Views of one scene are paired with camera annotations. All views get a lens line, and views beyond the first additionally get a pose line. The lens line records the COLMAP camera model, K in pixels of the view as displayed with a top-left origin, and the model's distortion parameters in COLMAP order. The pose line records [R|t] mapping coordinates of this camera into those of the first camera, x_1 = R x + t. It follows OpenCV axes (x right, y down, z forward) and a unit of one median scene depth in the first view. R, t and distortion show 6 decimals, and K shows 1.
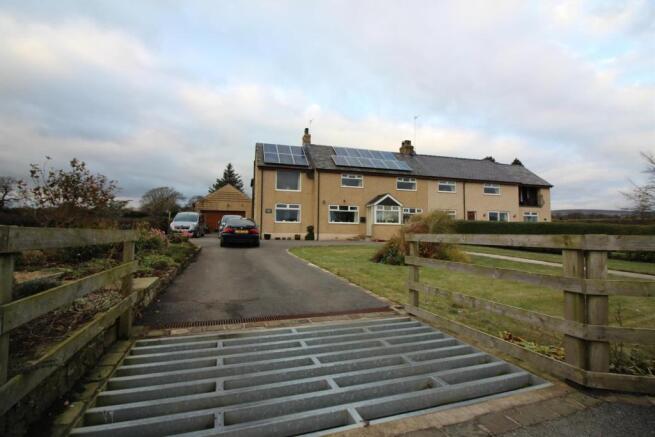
lens RADIAL K [[303.5, 0, 326.5], [0, 303.5, 214.2], [0, 0, 1]] dist [0.001651, -0.013737]
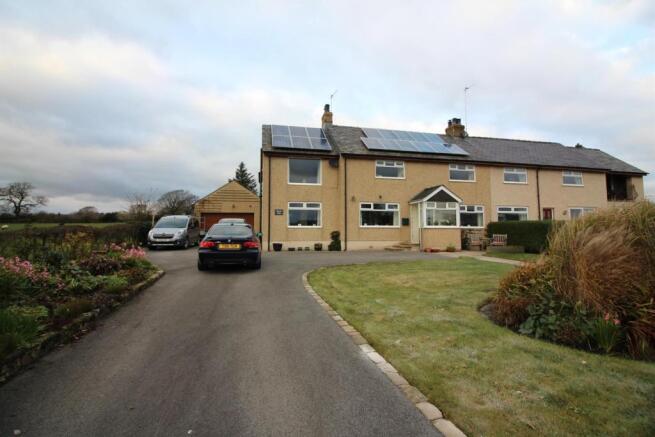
lens RADIAL K [[303.5, 0, 326.5], [0, 303.5, 214.2], [0, 0, 1]] dist [0.001651, -0.013737]
pose [[0.998377, -0.016673, -0.054462, -0.031645], [0.016564, 0.999860, -0.002454, -0.001720], [0.054495, 0.001548, 0.998513, 0.246091]]
